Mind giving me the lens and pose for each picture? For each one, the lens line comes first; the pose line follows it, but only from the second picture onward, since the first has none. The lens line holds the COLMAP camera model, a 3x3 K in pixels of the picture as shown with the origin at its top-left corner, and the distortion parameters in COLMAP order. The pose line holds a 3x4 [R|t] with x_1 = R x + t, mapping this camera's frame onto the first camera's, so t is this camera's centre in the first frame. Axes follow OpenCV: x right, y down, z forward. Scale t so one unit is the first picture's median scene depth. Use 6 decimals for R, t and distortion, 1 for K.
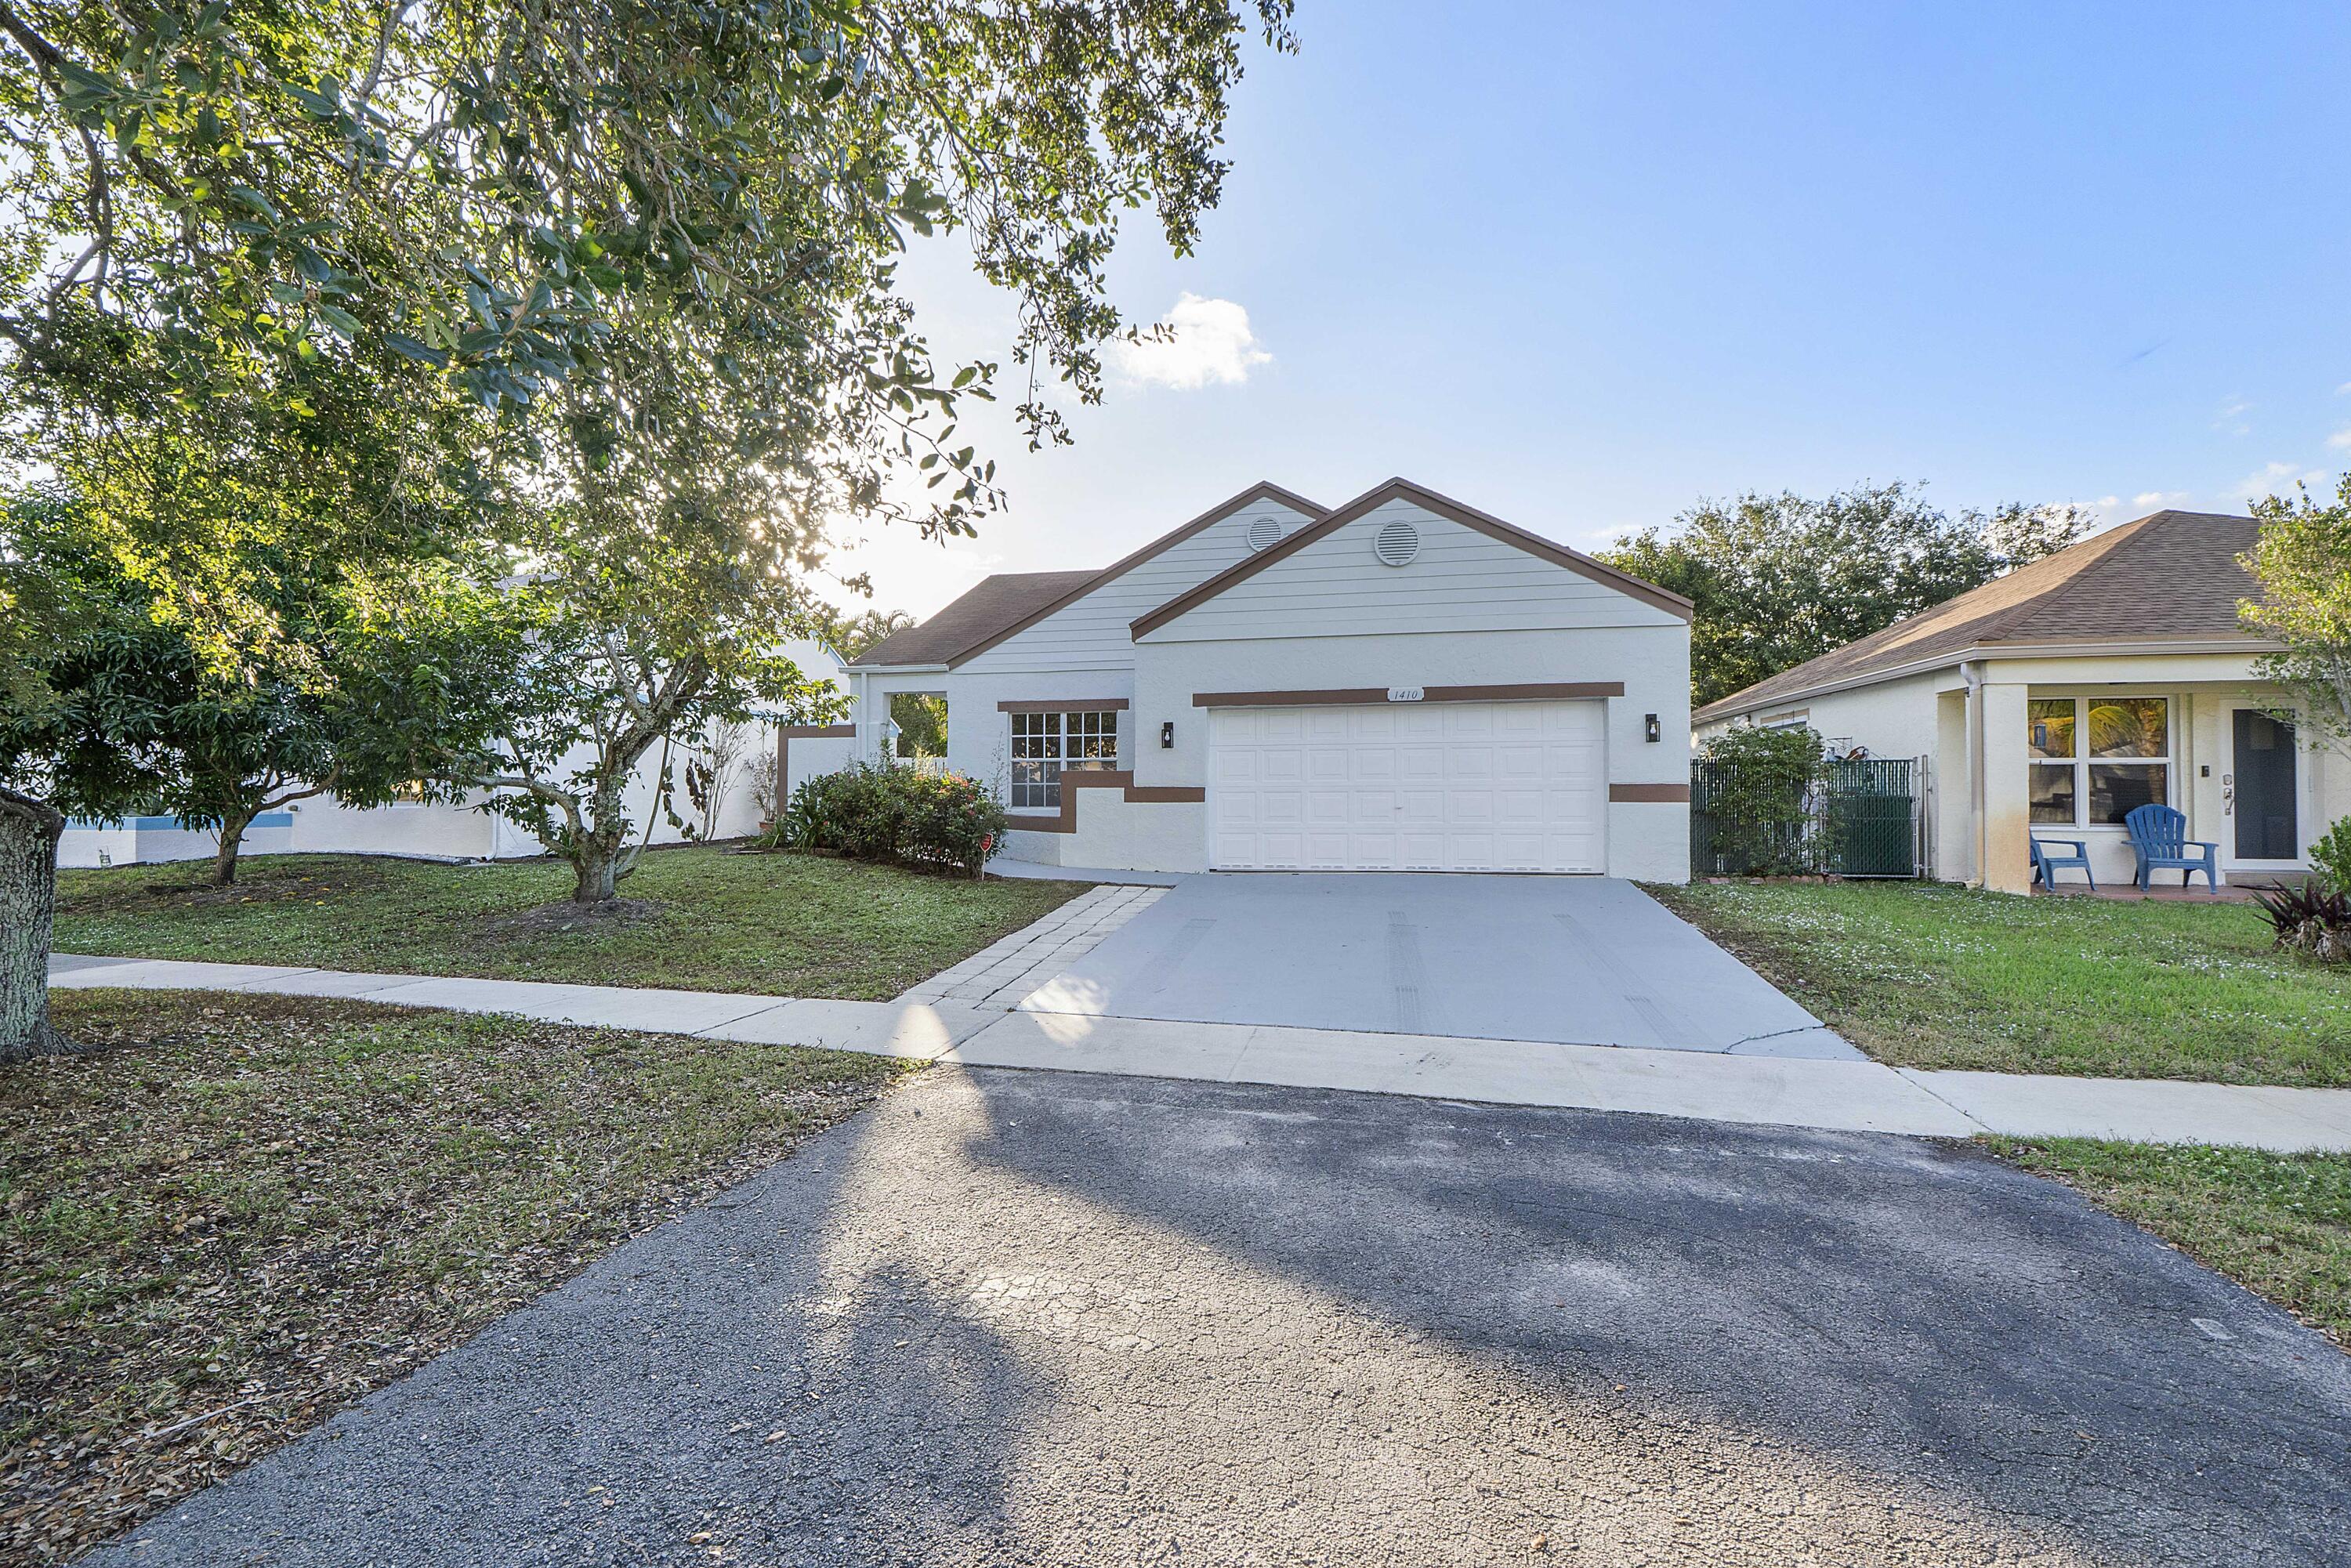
lens RADIAL K [[1011.4, 0, 1179.2], [0, 1011.4, 784.9], [0, 0, 1]] dist [-0.006629, -0.000611]
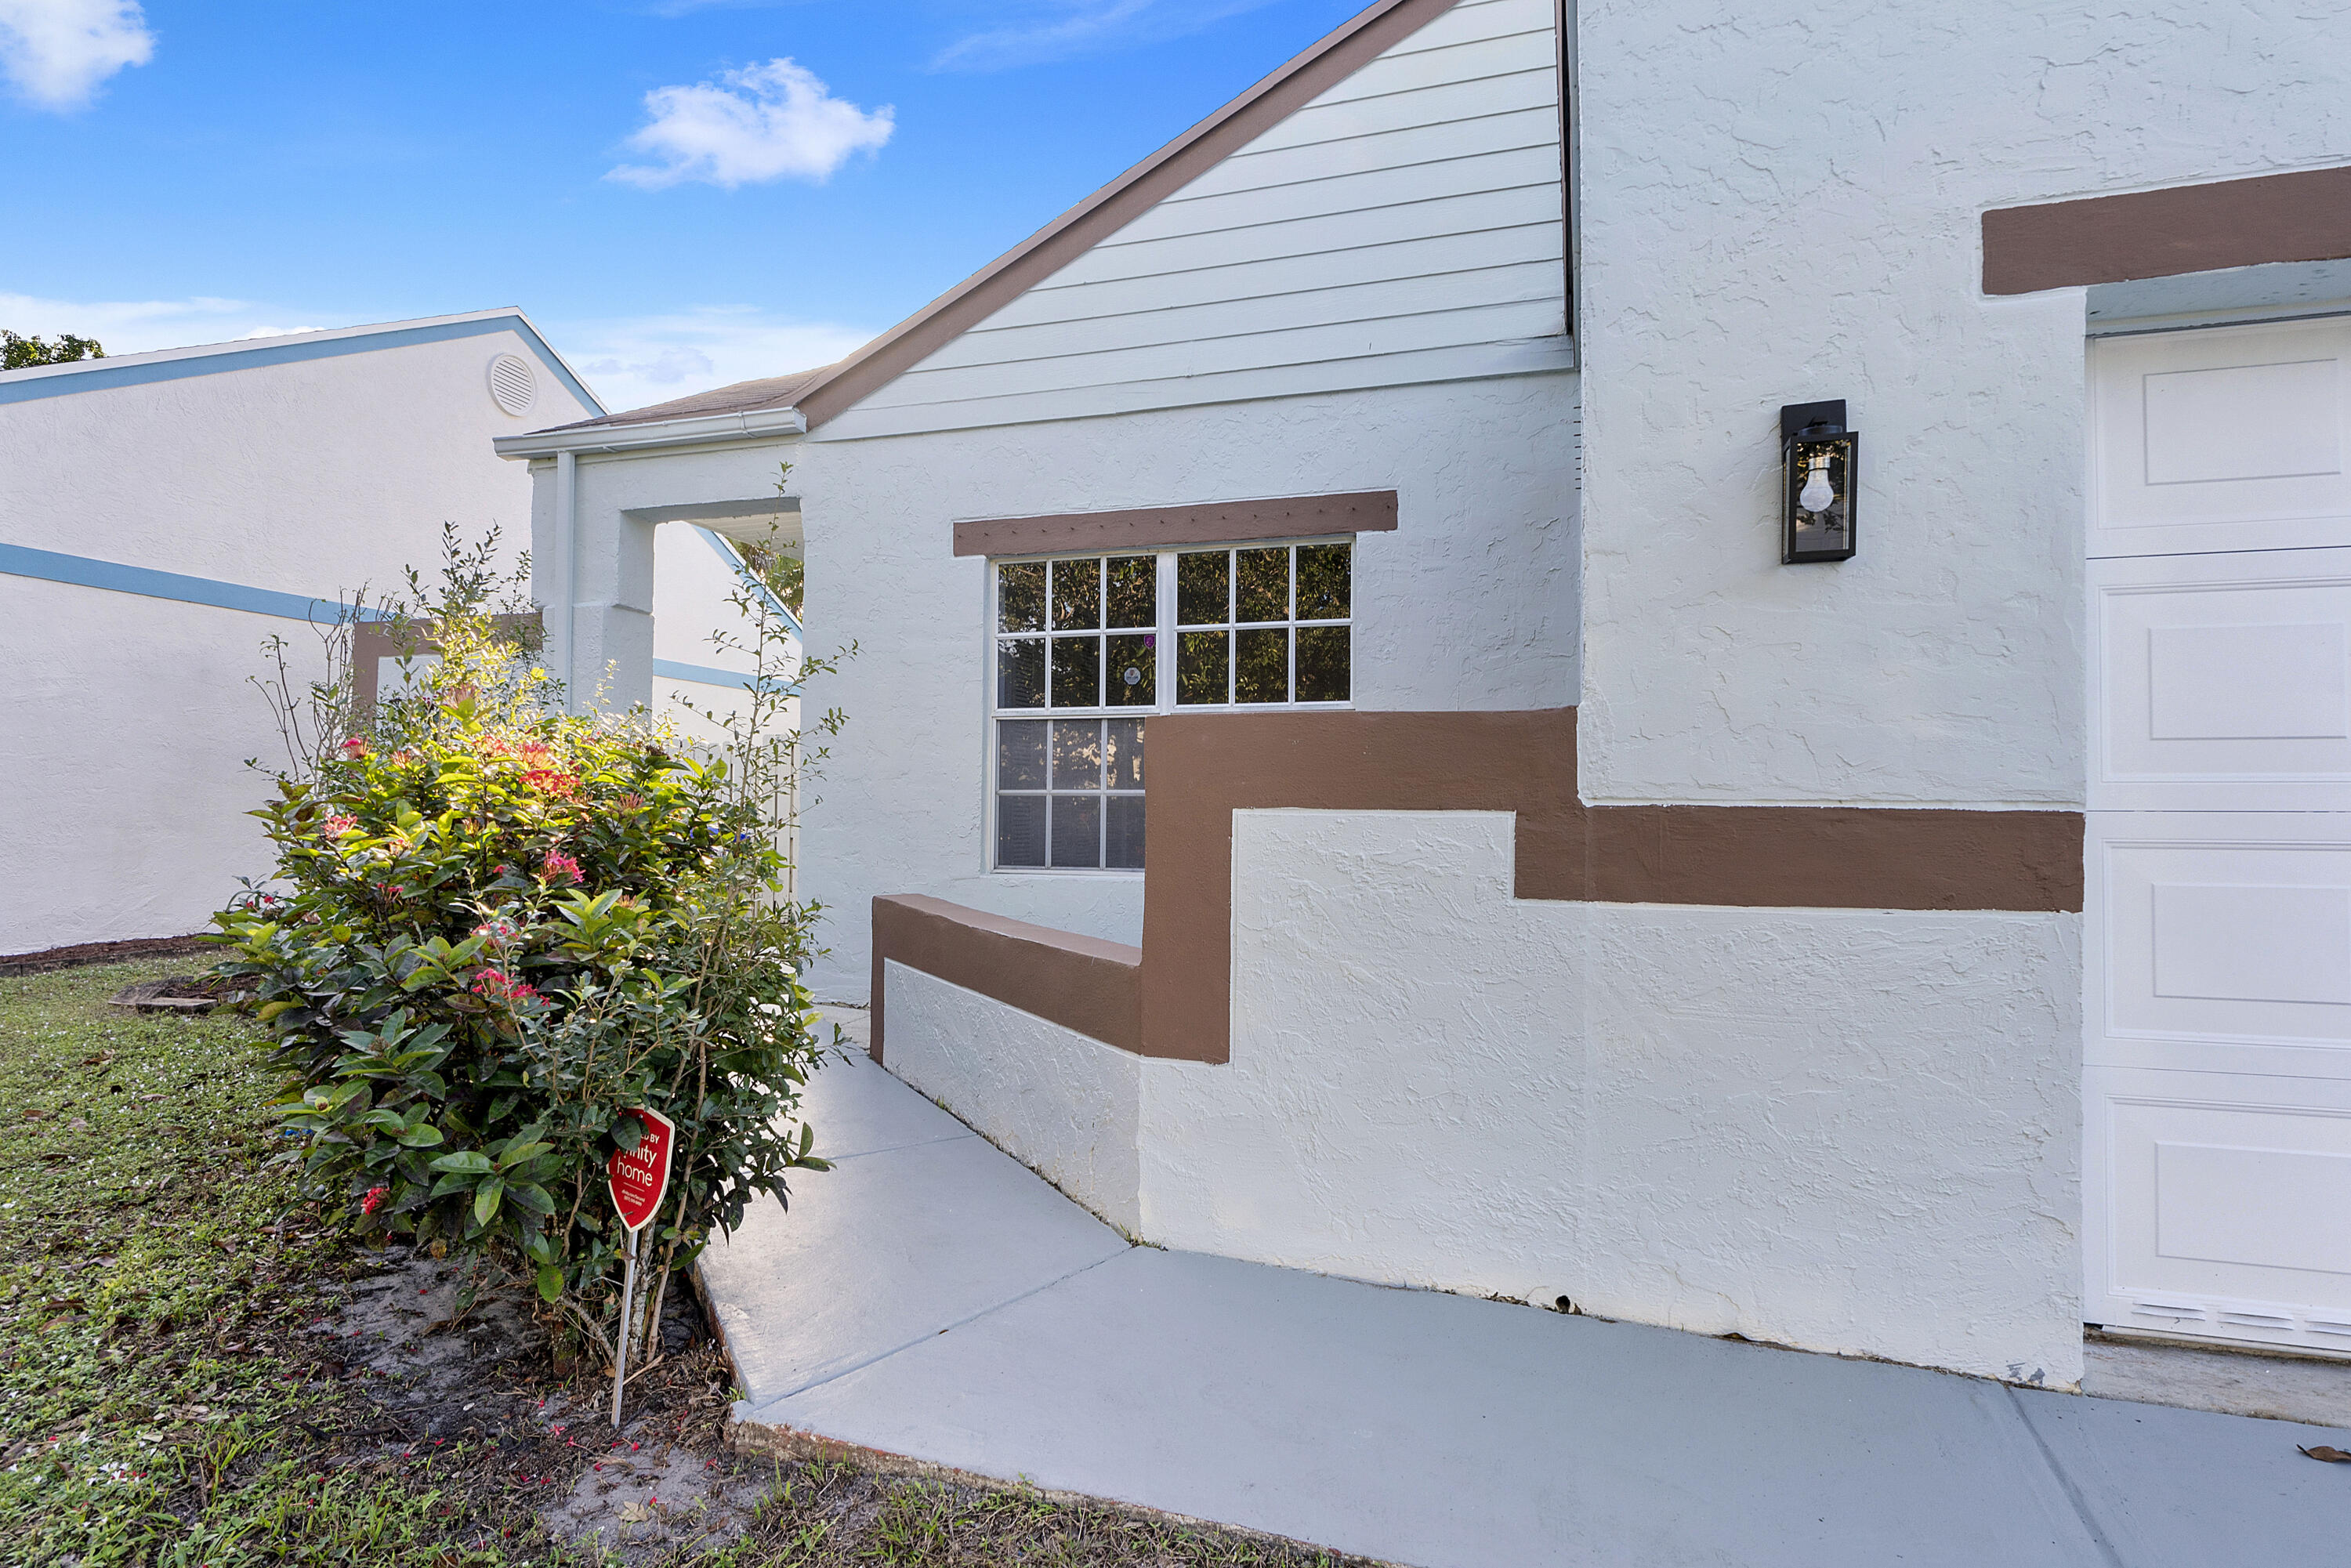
lens RADIAL K [[1234.3, 0, 1177.7], [0, 1234.3, 789.2], [0, 0, 1]] dist [0.002121, 0.000356]
pose [[0.994695, 0.007778, -0.102573, -0.096286], [-0.008725, 0.999923, -0.008785, 0.001475], [0.102497, 0.009633, 0.994687, 0.839059]]
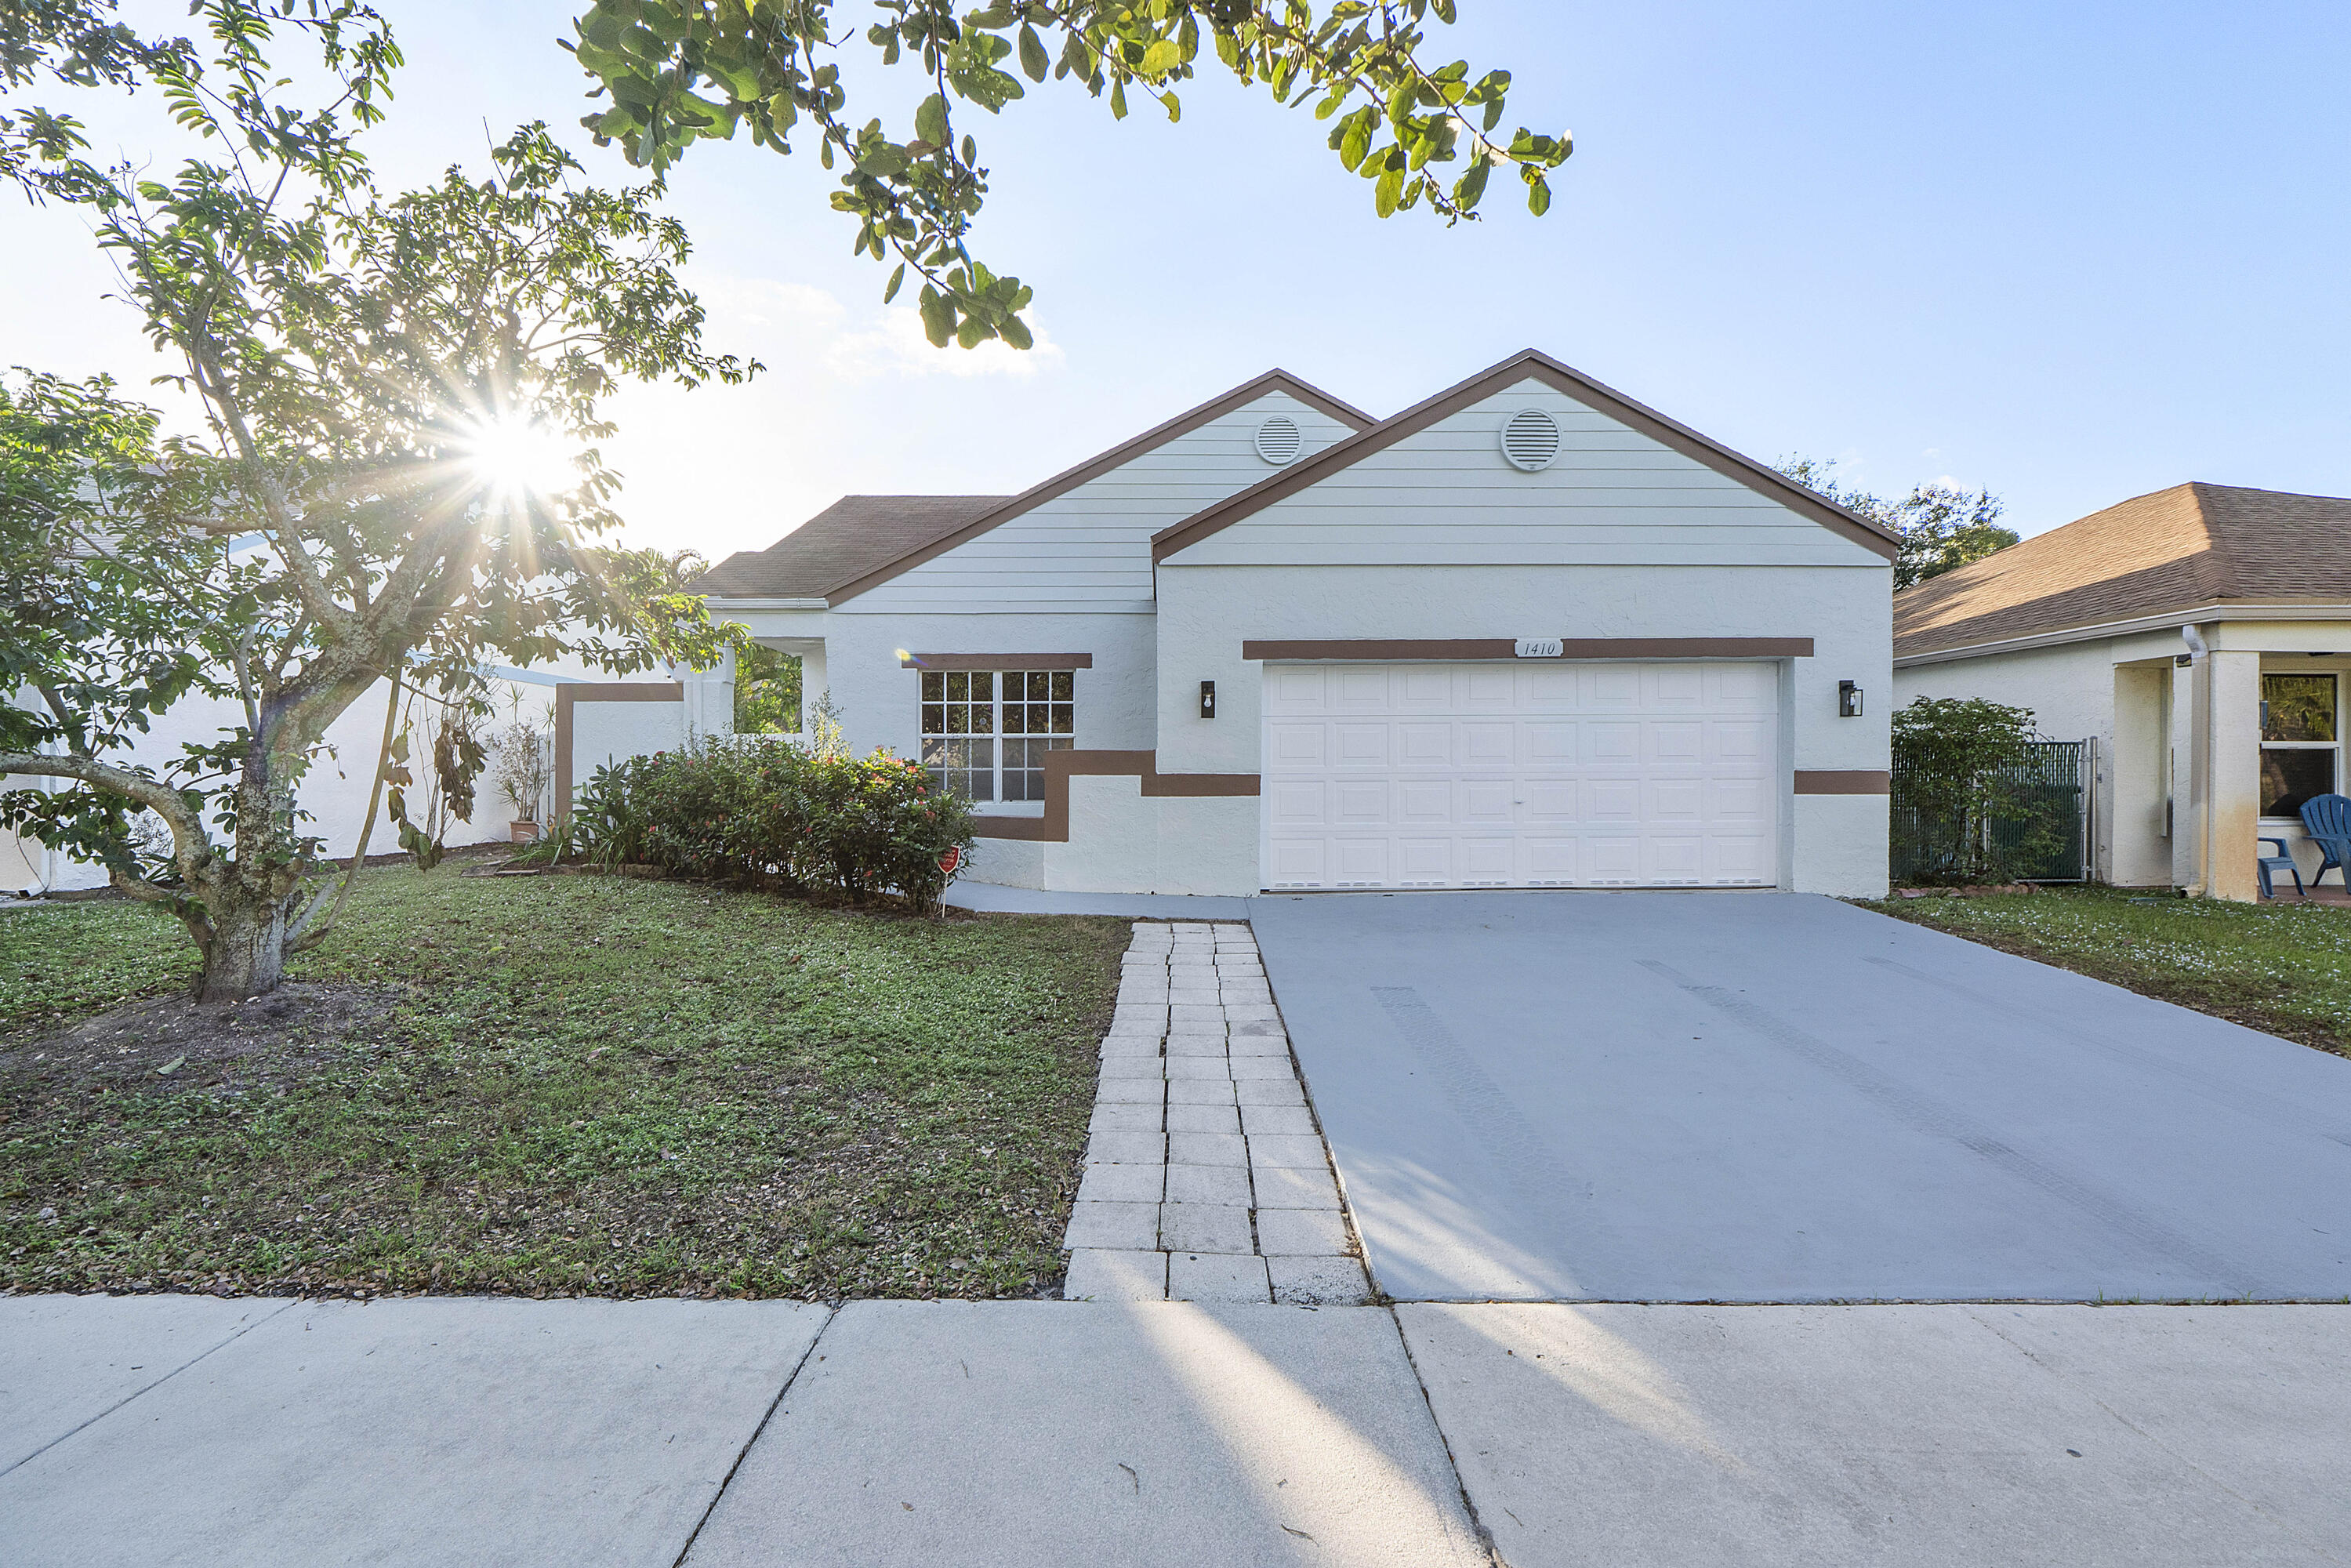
lens RADIAL K [[1011.5, 0, 1179.2], [0, 1011.5, 784.9], [0, 0, 1]] dist [-0.006629, -0.000611]
pose [[0.974874, -0.002448, 0.222744, -0.195637], [-0.000970, 0.999883, 0.015235, -0.001146], [-0.222755, -0.015068, 0.974758, 0.342404]]
